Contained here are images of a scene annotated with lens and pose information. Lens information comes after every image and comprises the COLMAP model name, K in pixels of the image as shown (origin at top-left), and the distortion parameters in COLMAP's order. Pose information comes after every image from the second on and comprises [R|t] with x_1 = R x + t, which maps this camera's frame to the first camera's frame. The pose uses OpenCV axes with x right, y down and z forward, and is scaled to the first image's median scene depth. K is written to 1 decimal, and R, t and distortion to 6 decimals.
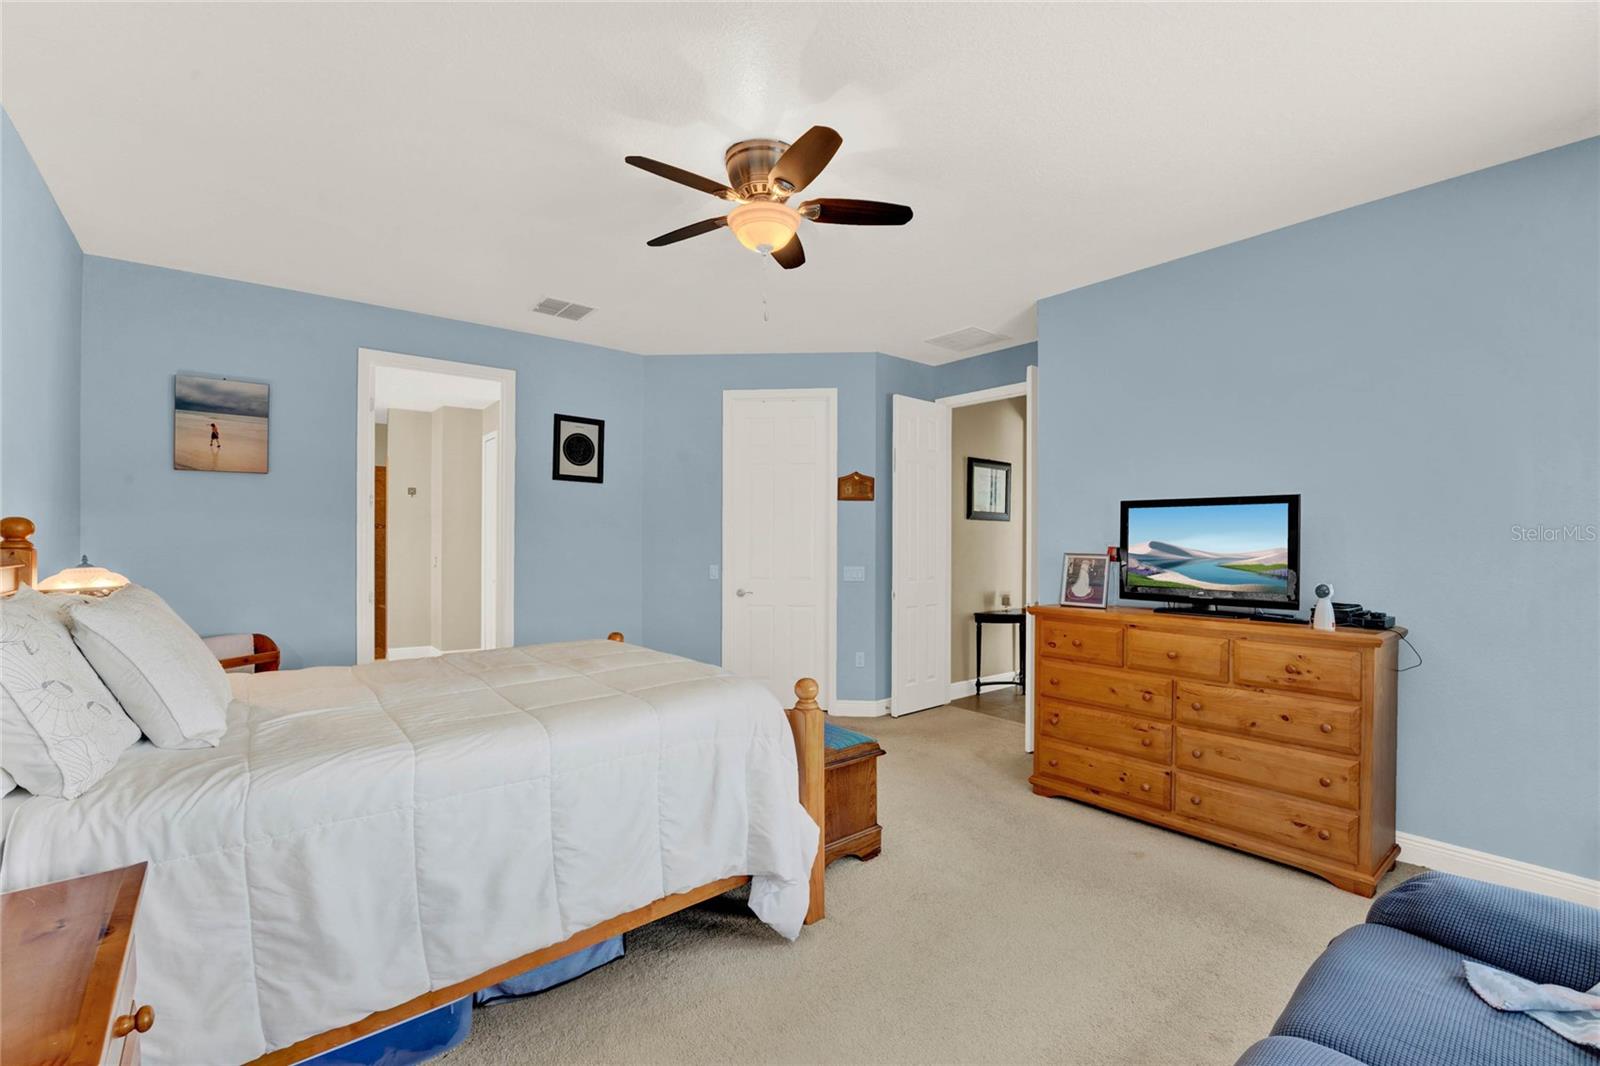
lens RADIAL K [[688.2, 0, 800.0], [0, 688.2, 533.0], [0, 0, 1]] dist [-0.025959, -0.000052]
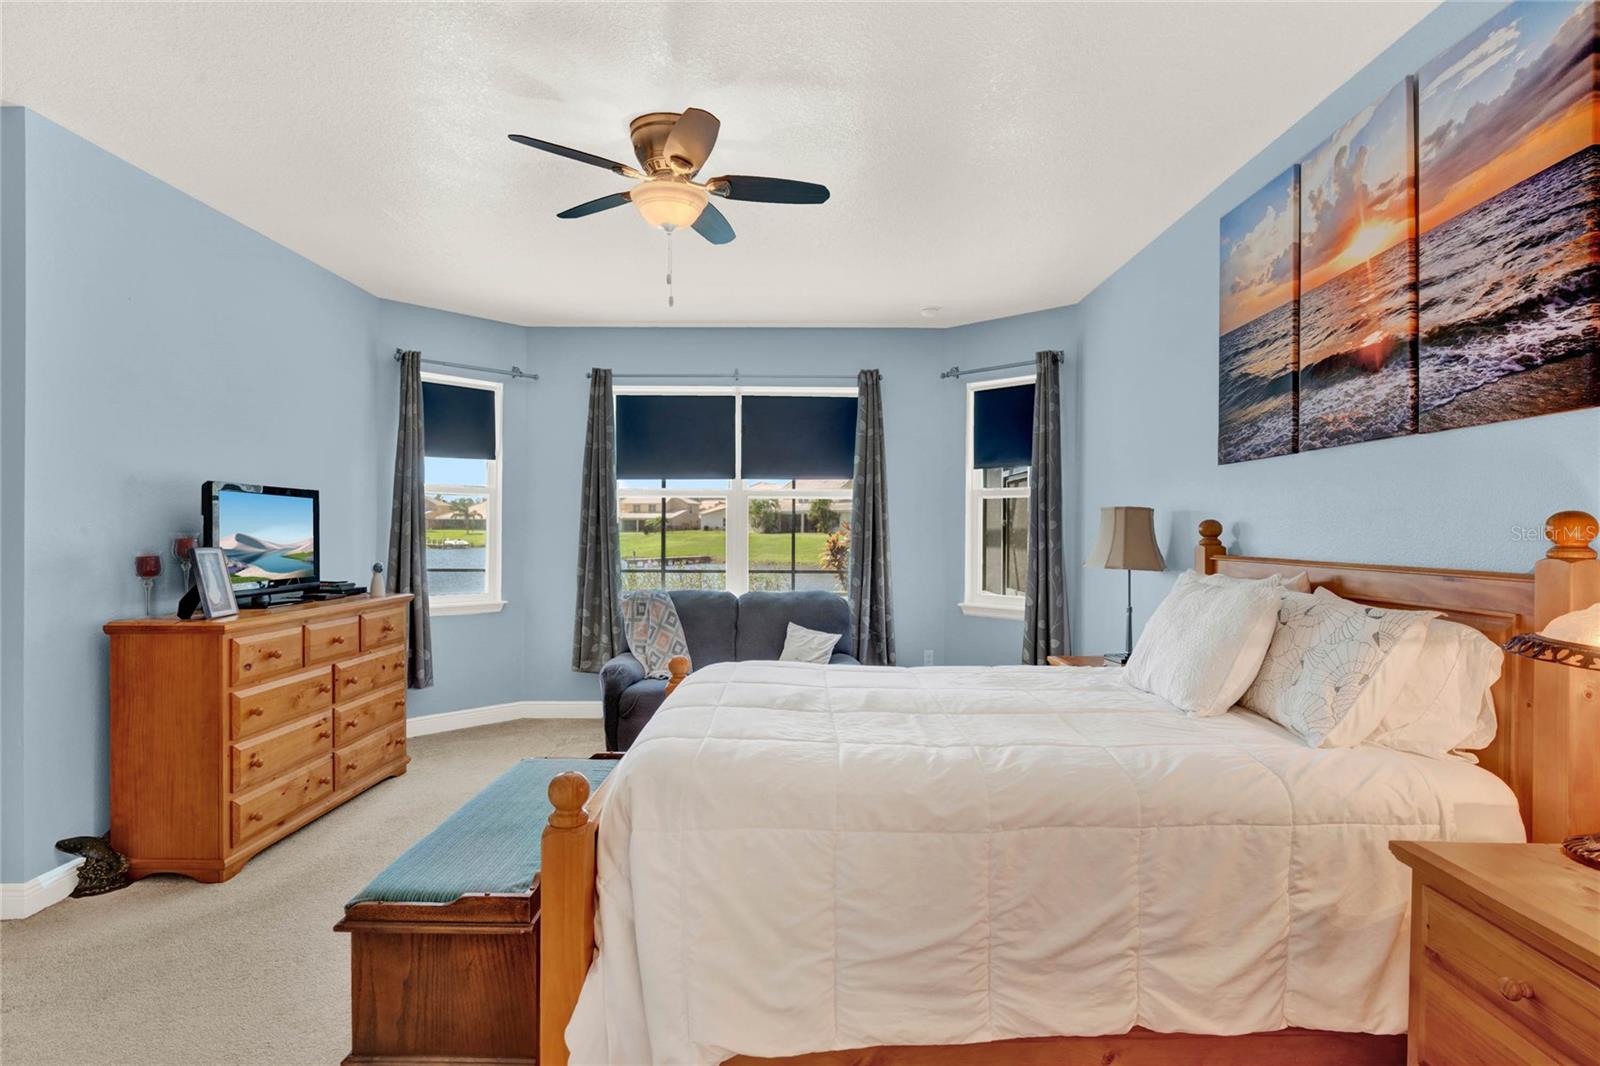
lens RADIAL K [[816.3, 0, 804.7], [0, 816.3, 531.4], [0, 0, 1]] dist [-0.002369, -0.000474]
pose [[-0.769405, -0.007555, 0.638717, -0.639995], [-0.014676, 0.999875, -0.005852, 0.005551], [-0.638593, -0.013876, -0.769420, 1.214351]]
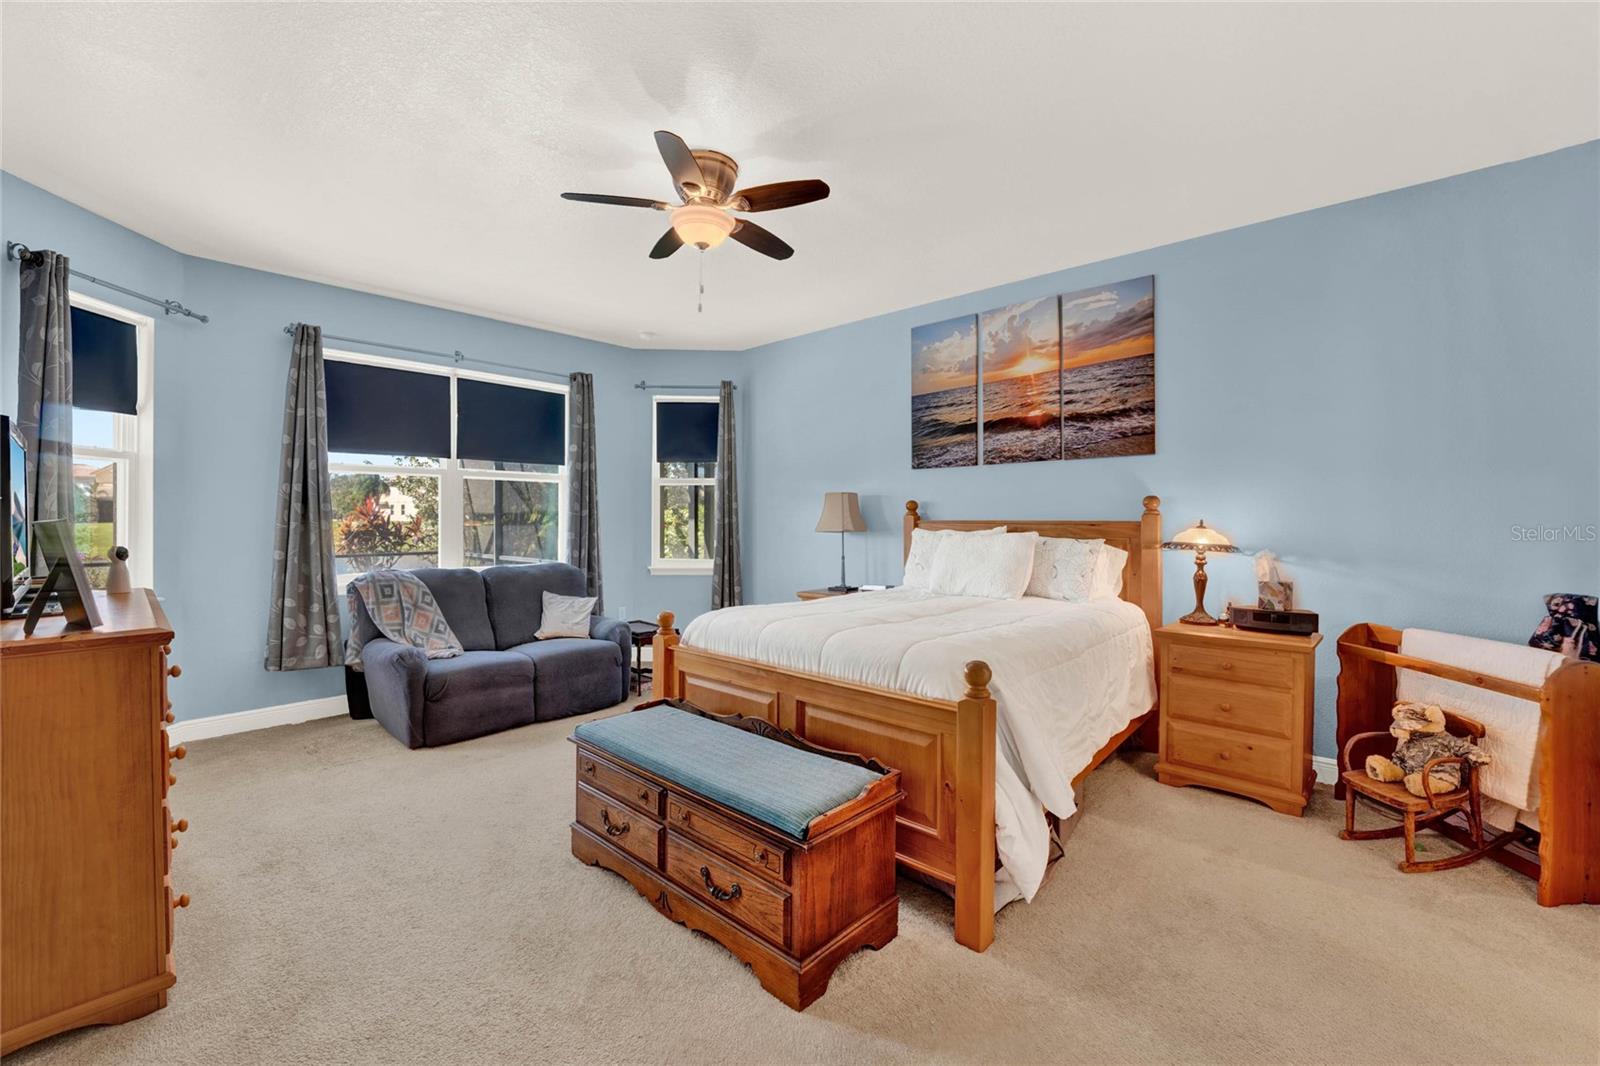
lens RADIAL K [[656.0, 0, 803.8], [0, 656.0, 519.1], [0, 0, 1]] dist [-0.023618, -0.000252]
pose [[-0.991014, -0.002264, -0.133736, -0.051709], [-0.000688, 0.999930, -0.011830, 0.030704], [0.133754, -0.011632, -0.990946, 1.447103]]
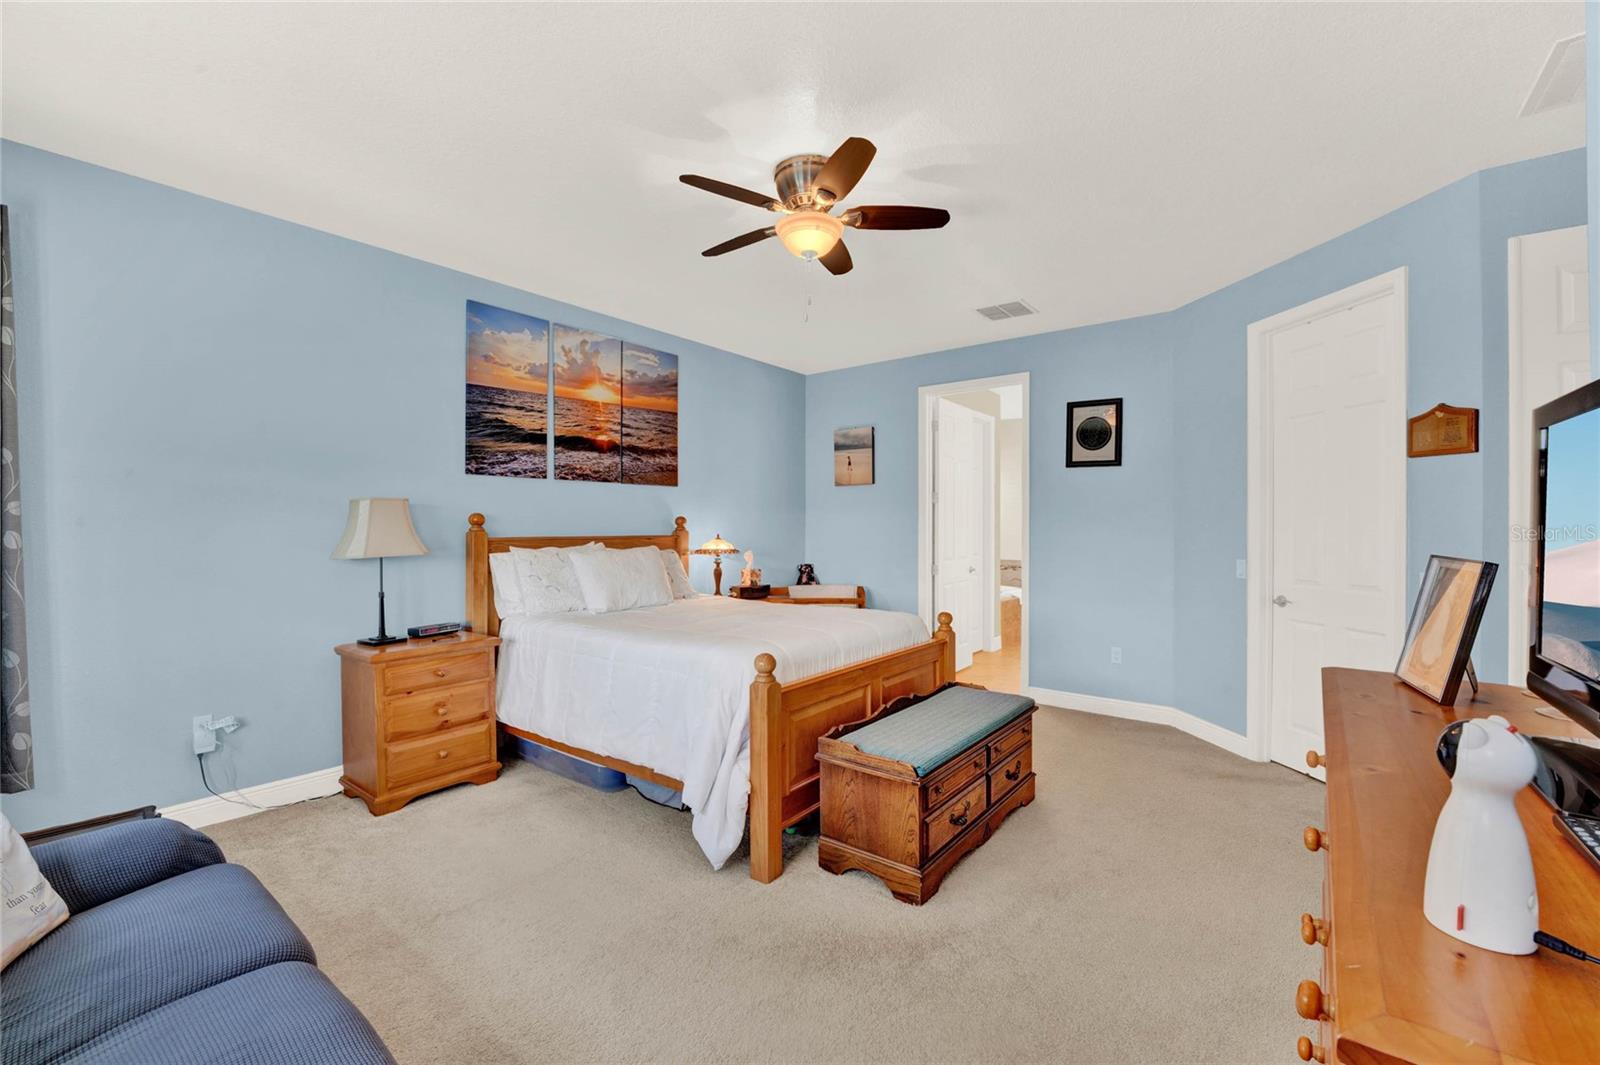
lens RADIAL K [[656.0, 0, 803.8], [0, 656.0, 518.6], [0, 0, 1]] dist [-0.023618, -0.000252]
pose [[0.214643, -0.012184, -0.976617, 0.658154], [0.010701, 0.999892, -0.010123, 0.005052], [0.976634, -0.008278, 0.214750, 0.534032]]
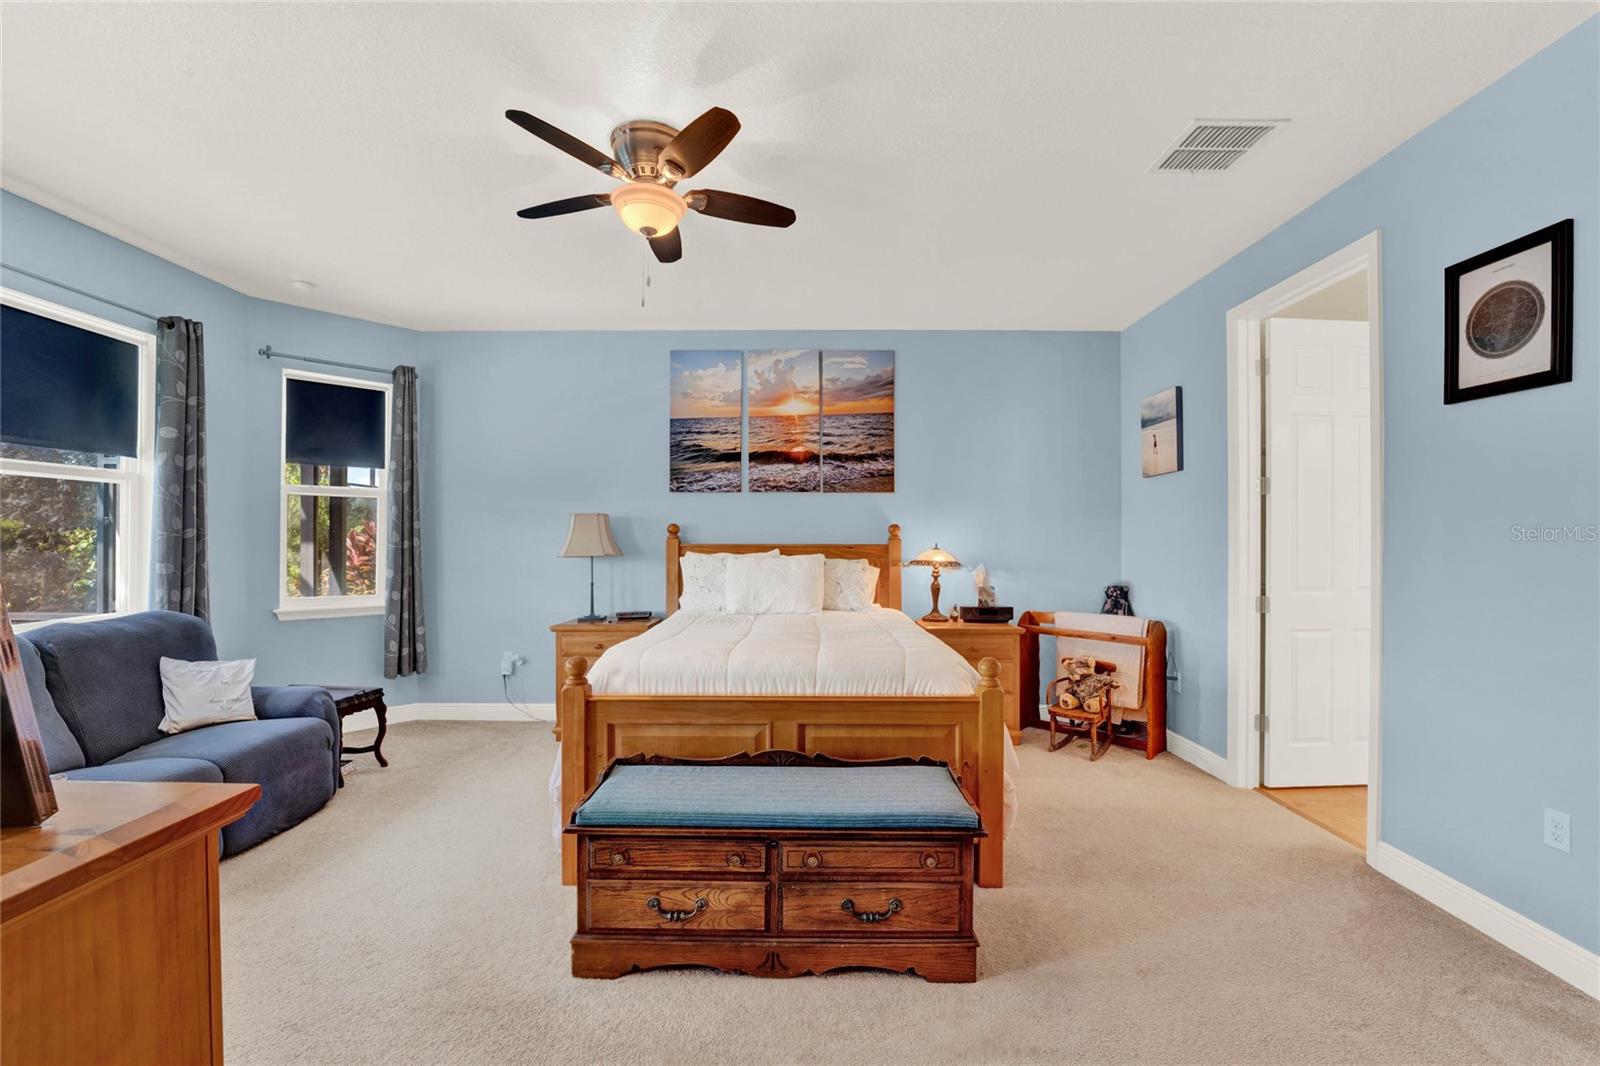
lens RADIAL K [[657.7, 0, 801.6], [0, 657.7, 537.3], [0, 0, 1]] dist [-0.025381, -0.000062]
pose [[-0.645525, -0.006681, -0.763710, 0.362334], [0.006218, 0.999883, -0.014002, 0.025083], [0.763714, -0.013788, -0.645408, 1.230597]]
